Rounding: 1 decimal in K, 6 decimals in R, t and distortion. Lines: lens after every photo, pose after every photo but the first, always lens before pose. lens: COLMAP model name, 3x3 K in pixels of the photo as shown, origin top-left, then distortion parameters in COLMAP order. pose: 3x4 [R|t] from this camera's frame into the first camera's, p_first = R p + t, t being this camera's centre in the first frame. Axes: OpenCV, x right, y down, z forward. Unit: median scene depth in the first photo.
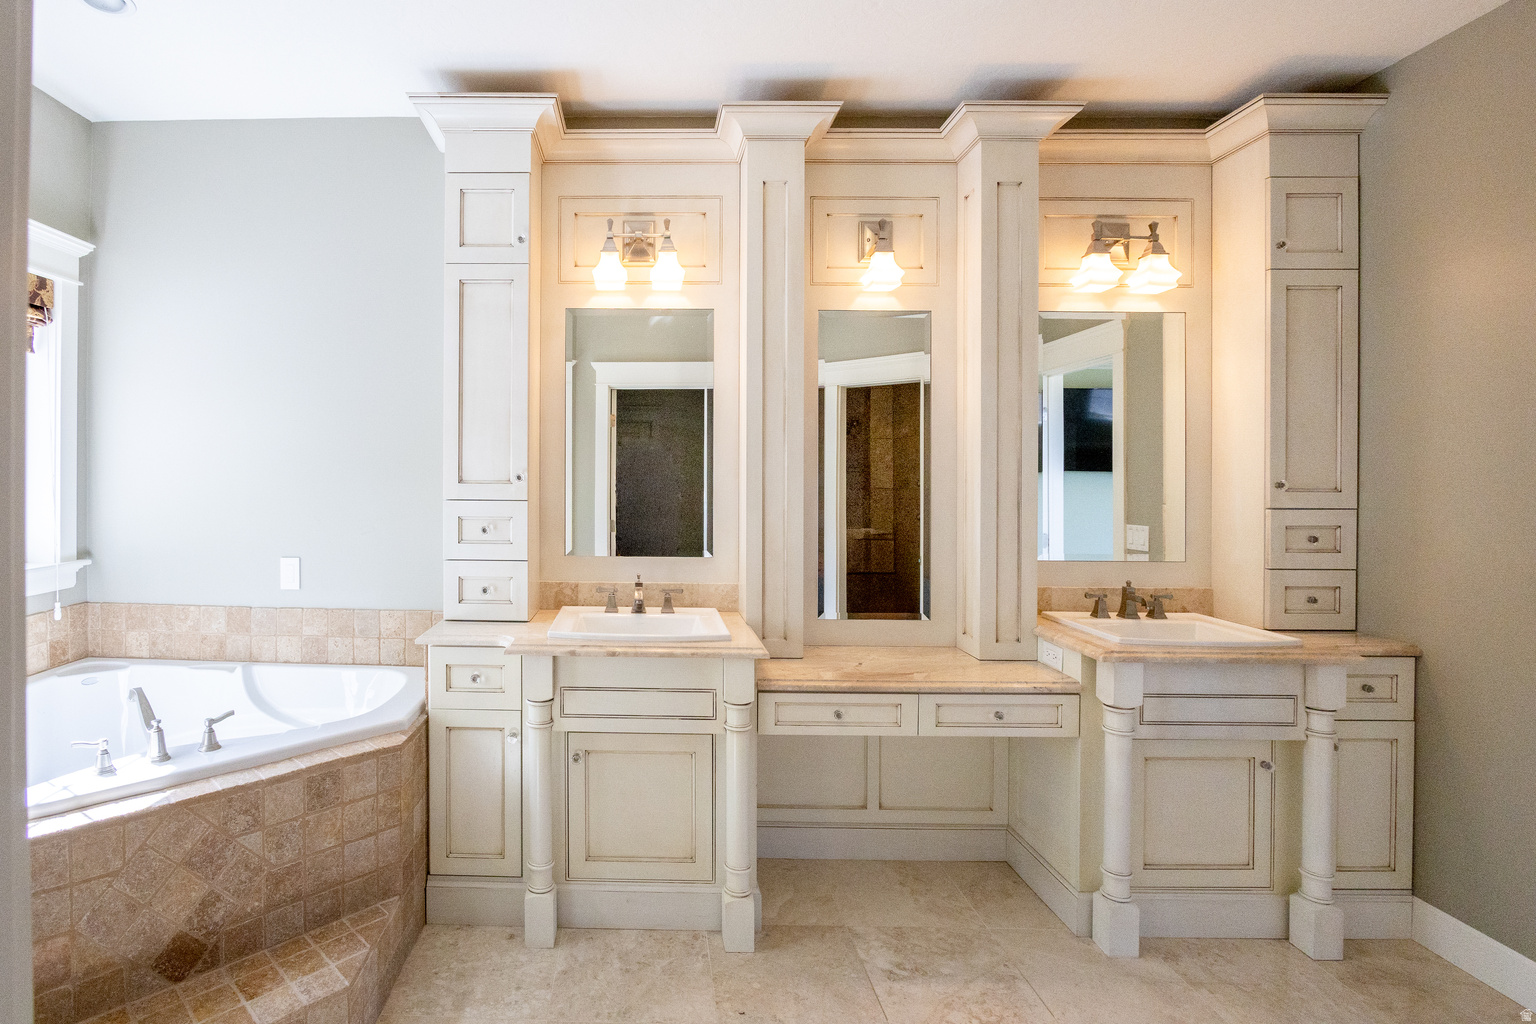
lens RADIAL K [[842.9, 0, 767.9], [0, 842.9, 476.7], [0, 0, 1]] dist [-0.025880, 0.001054]
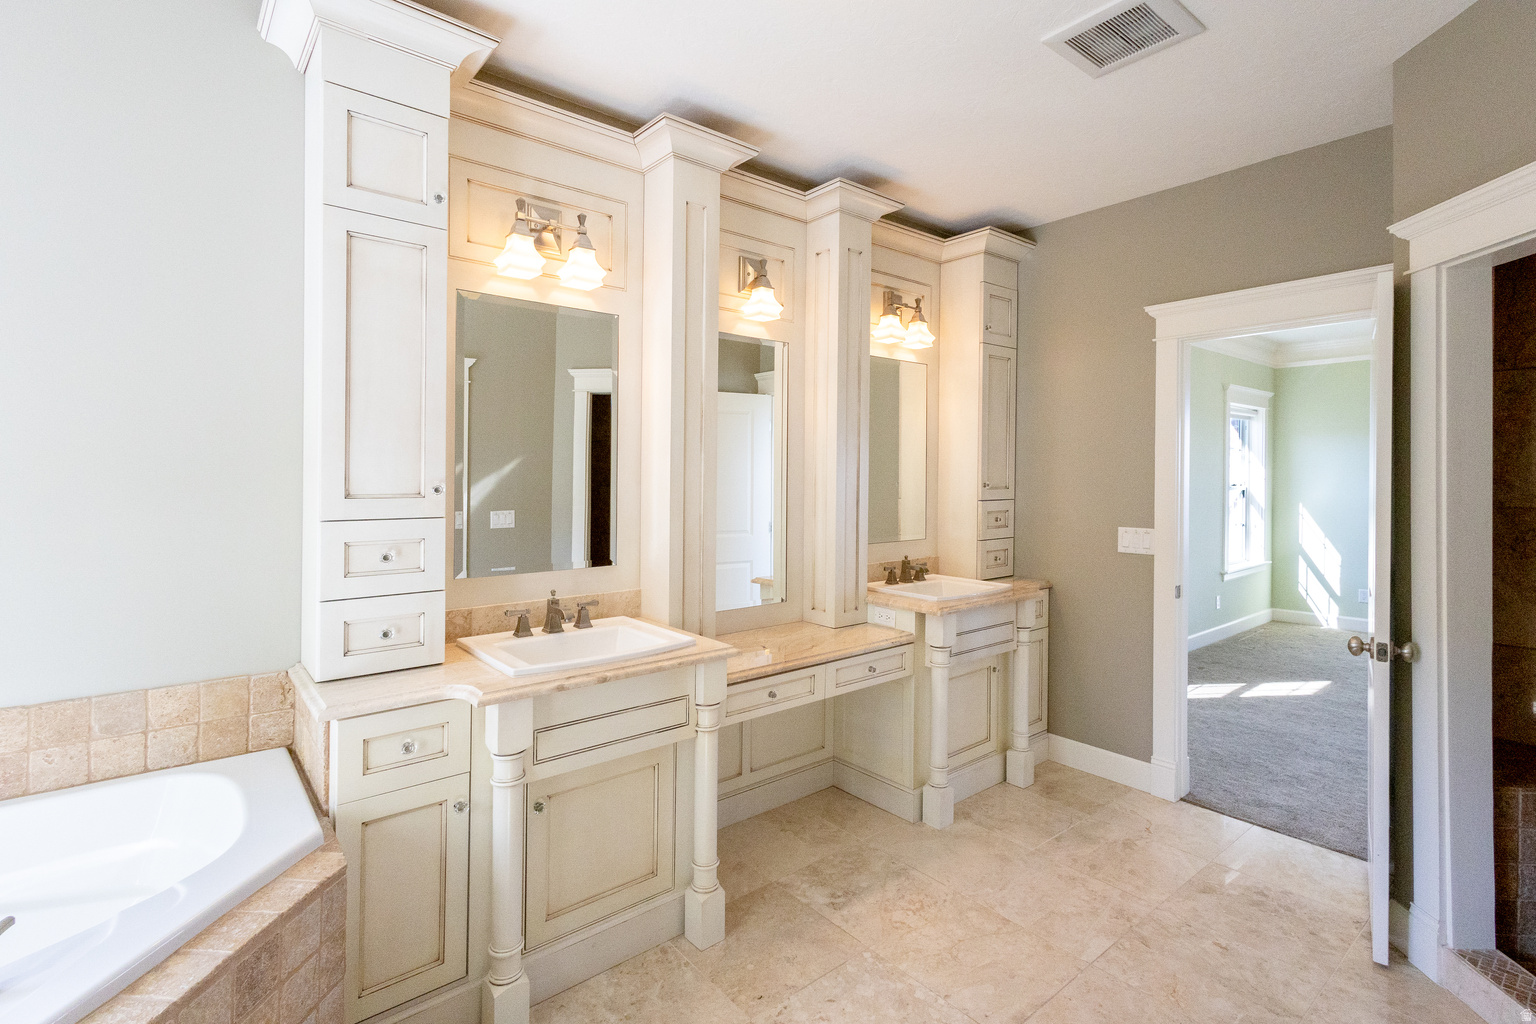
lens RADIAL K [[710.0, 0, 768.0], [0, 710.0, 471.9], [0, 0, 1]] dist [0.002186, 0.000334]
pose [[0.752782, -0.004008, 0.658257, -0.540151], [0.001110, 0.999988, 0.004818, -0.020547], [-0.658268, -0.002896, 0.752778, 0.283871]]
